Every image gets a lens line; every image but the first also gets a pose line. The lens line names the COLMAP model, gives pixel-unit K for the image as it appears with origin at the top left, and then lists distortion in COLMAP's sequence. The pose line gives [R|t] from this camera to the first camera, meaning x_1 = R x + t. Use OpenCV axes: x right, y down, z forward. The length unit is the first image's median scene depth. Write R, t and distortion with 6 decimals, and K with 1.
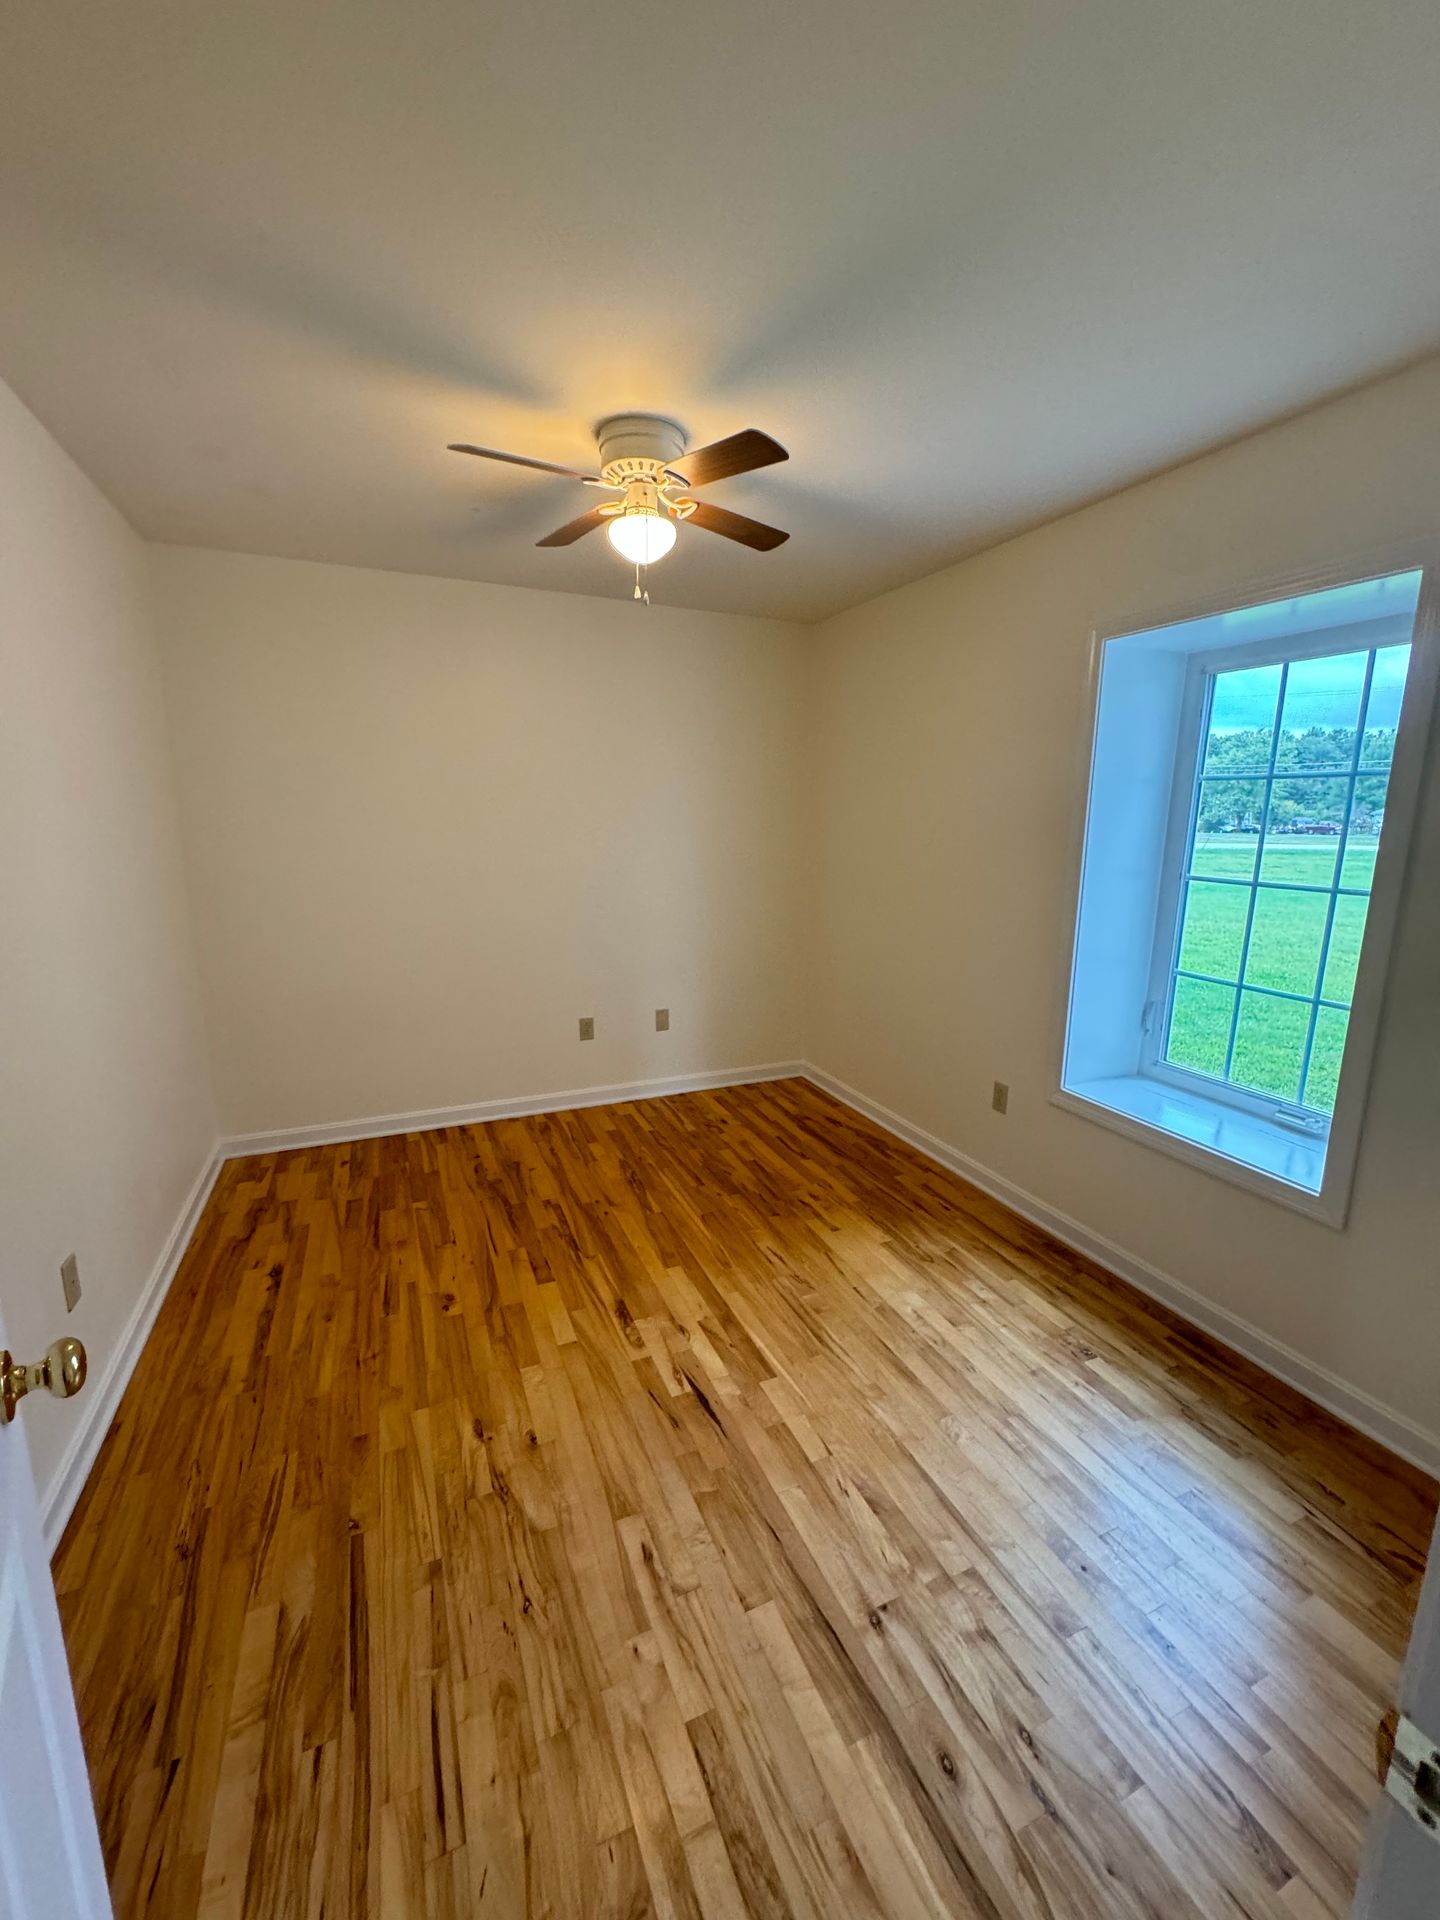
lens RADIAL K [[765.6, 0, 722.2], [0, 765.6, 957.9], [0, 0, 1]] dist [-0.001512, -0.000463]
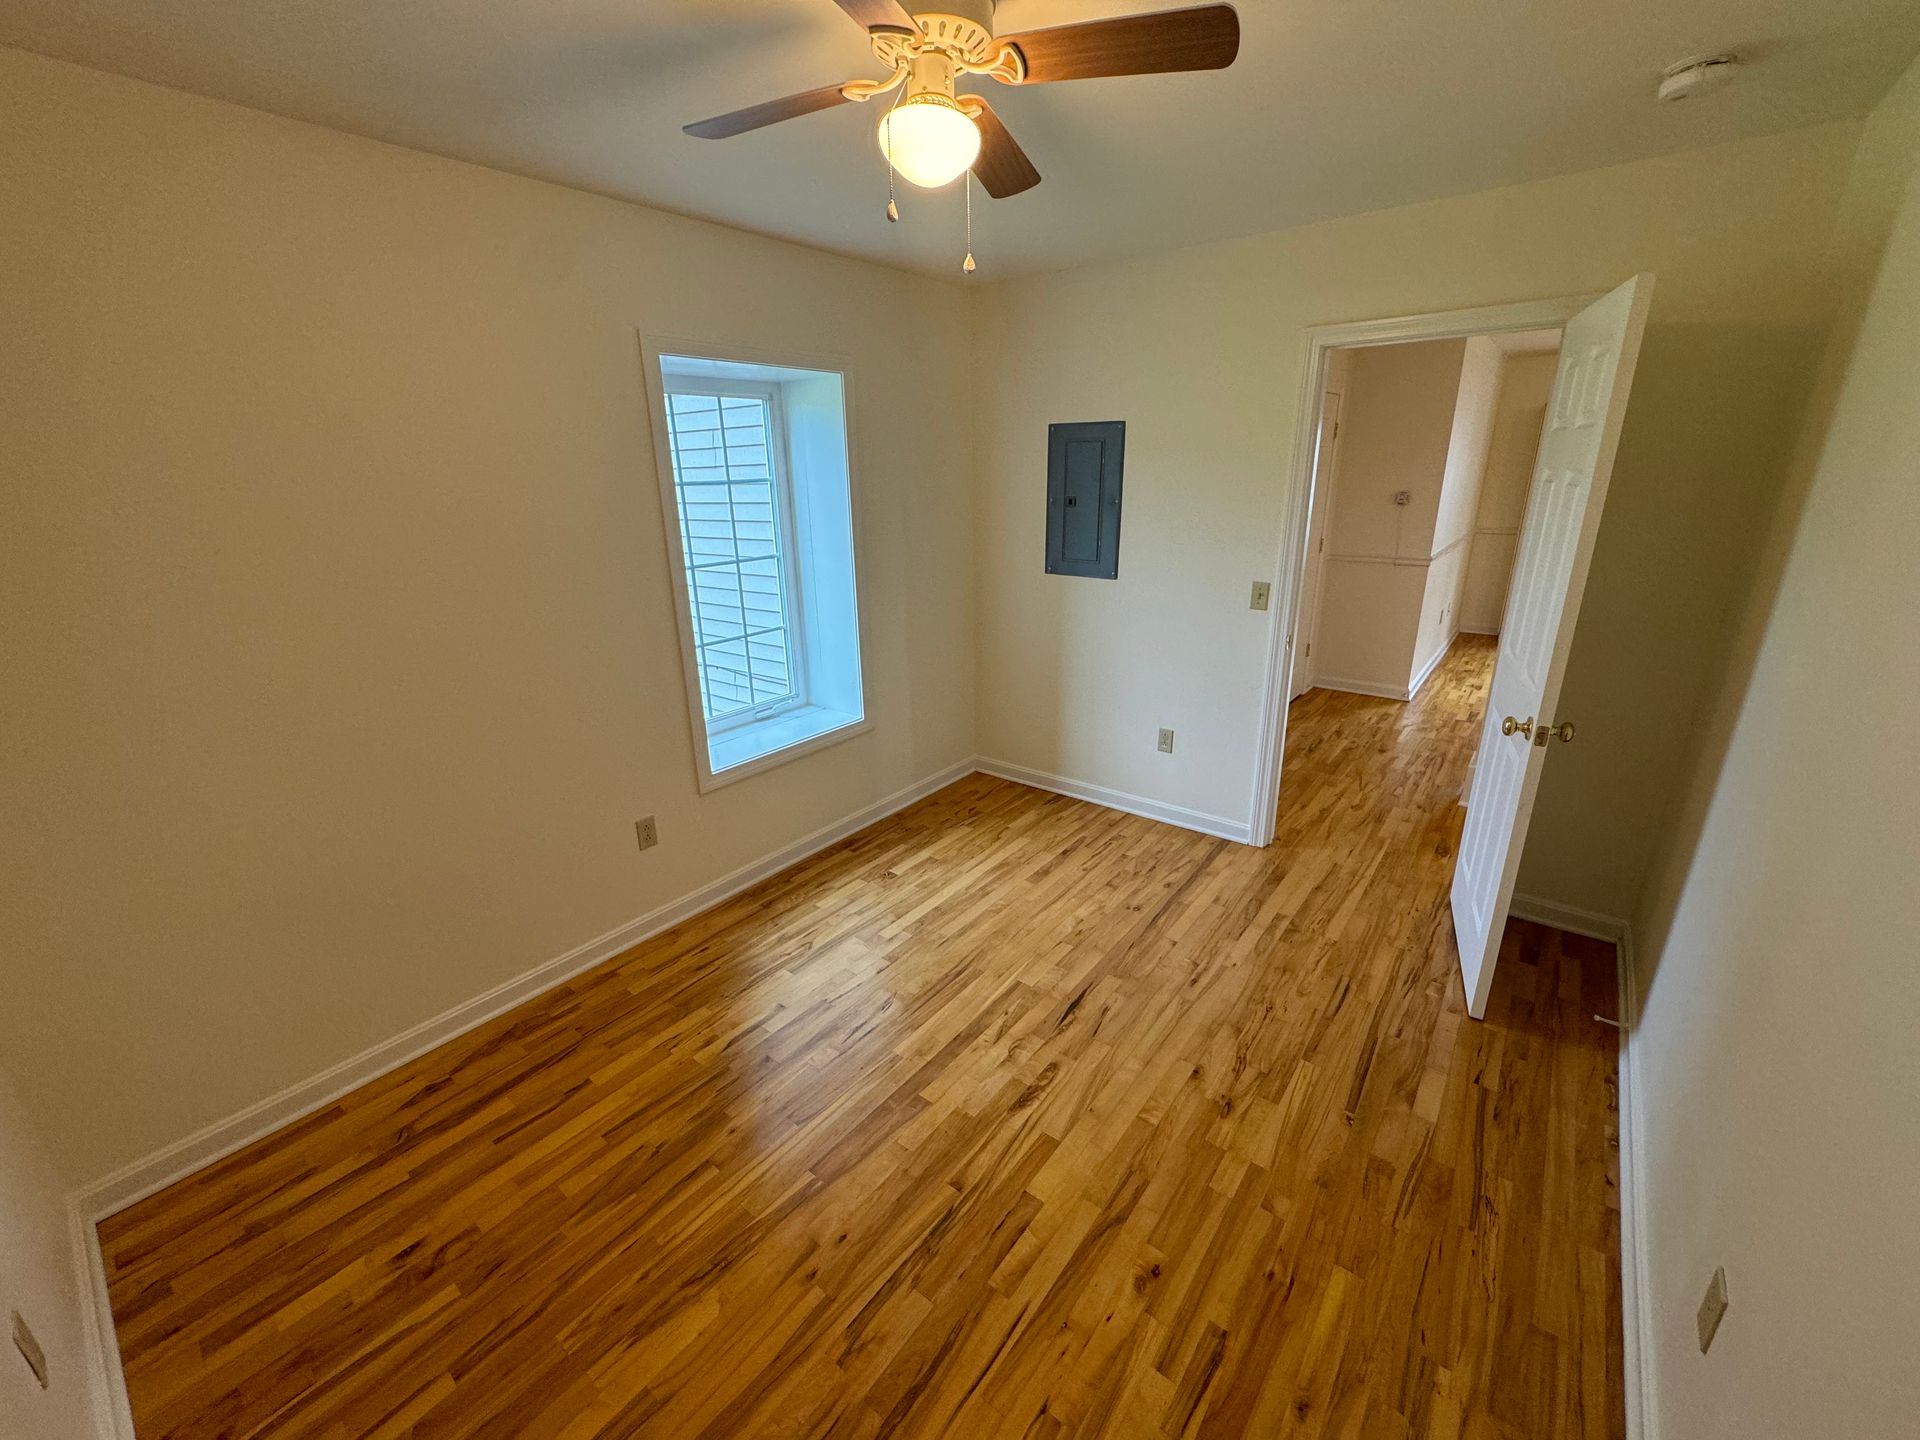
lens RADIAL K [[765.6, 0, 958.4], [0, 765.6, 720.1], [0, 0, 1]] dist [-0.001512, -0.000463]
pose [[-0.470062, -0.279759, 0.837124, -0.690210], [0.180514, 0.897921, 0.401439, -0.306231], [-0.863977, 0.339814, -0.371578, 1.186176]]
